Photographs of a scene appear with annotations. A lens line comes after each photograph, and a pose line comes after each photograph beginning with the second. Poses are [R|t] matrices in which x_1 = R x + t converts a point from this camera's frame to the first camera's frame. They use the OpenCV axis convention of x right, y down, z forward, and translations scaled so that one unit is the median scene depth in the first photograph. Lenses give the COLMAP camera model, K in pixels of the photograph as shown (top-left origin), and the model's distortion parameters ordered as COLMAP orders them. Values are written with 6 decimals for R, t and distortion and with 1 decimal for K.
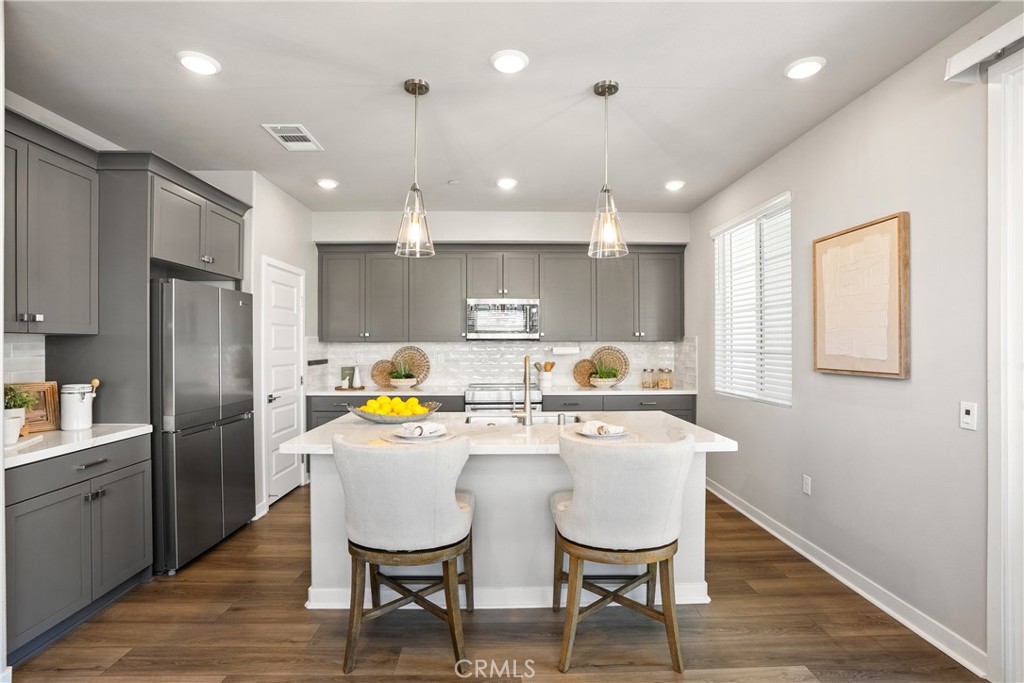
lens RADIAL K [[492.2, 0, 513.2], [0, 492.2, 343.7], [0, 0, 1]] dist [-0.040338, 0.001608]
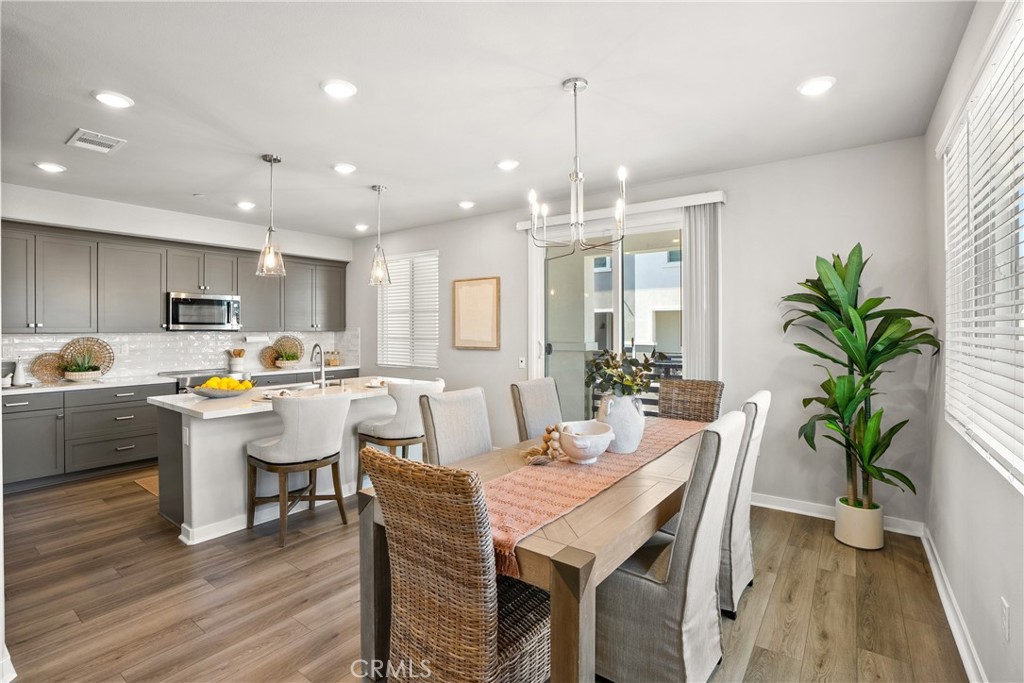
lens RADIAL K [[468.1, 0, 512.0], [0, 468.1, 333.7], [0, 0, 1]] dist [-0.012524, 0.000388]
pose [[0.621064, -0.007144, 0.783727, -0.421701], [-0.000278, 0.999956, 0.009336, -0.011263], [-0.783760, -0.006016, 0.621035, -0.206959]]
